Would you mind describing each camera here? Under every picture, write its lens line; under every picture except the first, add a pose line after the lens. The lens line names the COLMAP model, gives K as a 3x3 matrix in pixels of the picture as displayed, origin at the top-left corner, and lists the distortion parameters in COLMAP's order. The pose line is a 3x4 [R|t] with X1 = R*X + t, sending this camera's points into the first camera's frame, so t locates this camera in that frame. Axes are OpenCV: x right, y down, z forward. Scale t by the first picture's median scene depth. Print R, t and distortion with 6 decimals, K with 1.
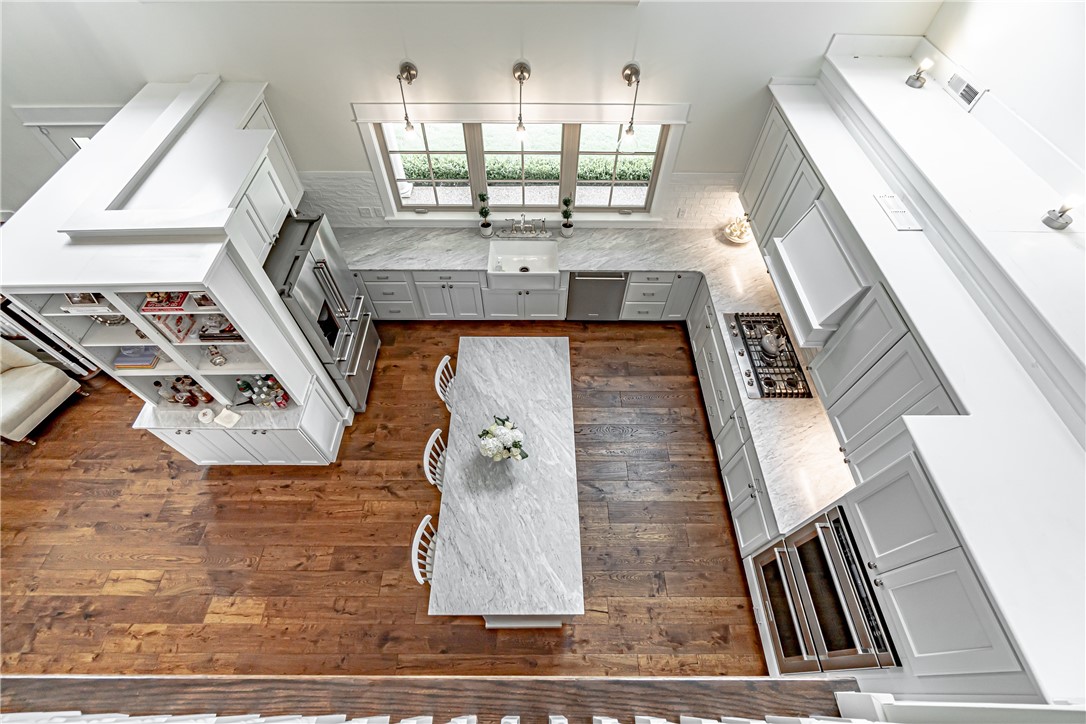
lens RADIAL K [[473.0, 0, 535.5], [0, 473.0, 346.8], [0, 0, 1]] dist [-0.003727, -0.000271]
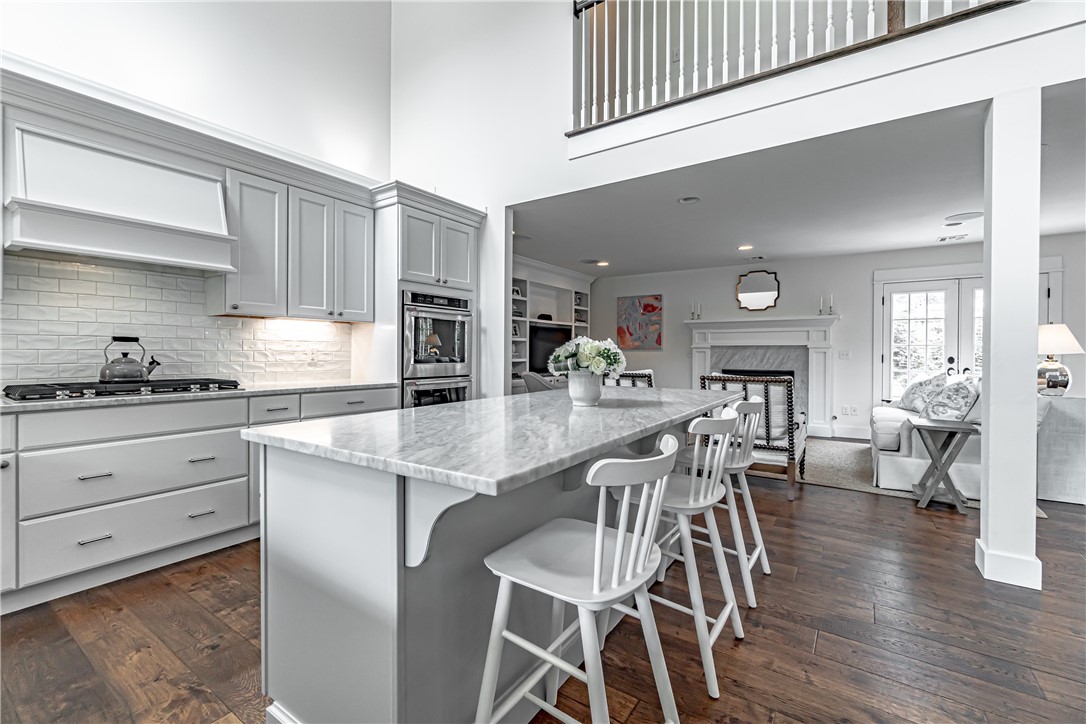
lens RADIAL K [[463.7, 0, 538.2], [0, 463.7, 355.5], [0, 0, 1]] dist [-0.005849, -0.000321]
pose [[-0.822184, -0.013584, 0.569060, -0.254181], [0.453721, 0.588050, 0.669578, -0.153968], [-0.343731, 0.808710, -0.477322, 0.944186]]
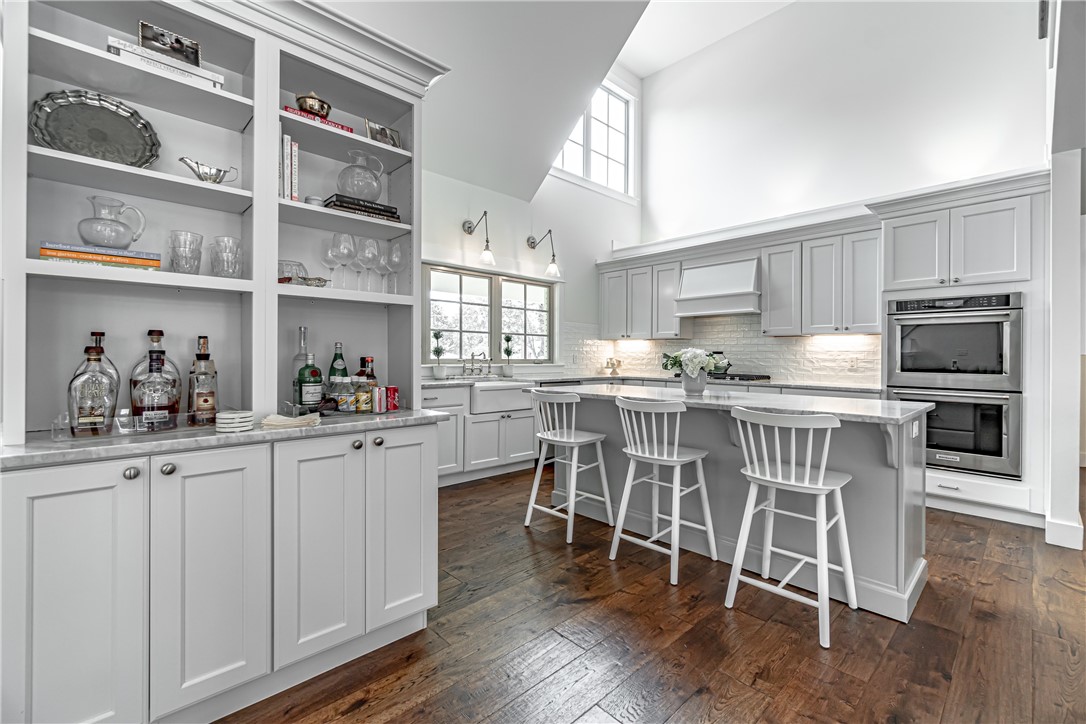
lens RADIAL K [[463.7, 0, 538.2], [0, 463.7, 355.5], [0, 0, 1]] dist [-0.005849, -0.000321]
pose [[0.729942, -0.000406, 0.683509, -0.617049], [0.550010, 0.594050, -0.587021, 0.387629], [-0.405800, 0.804428, 0.433845, 0.541347]]
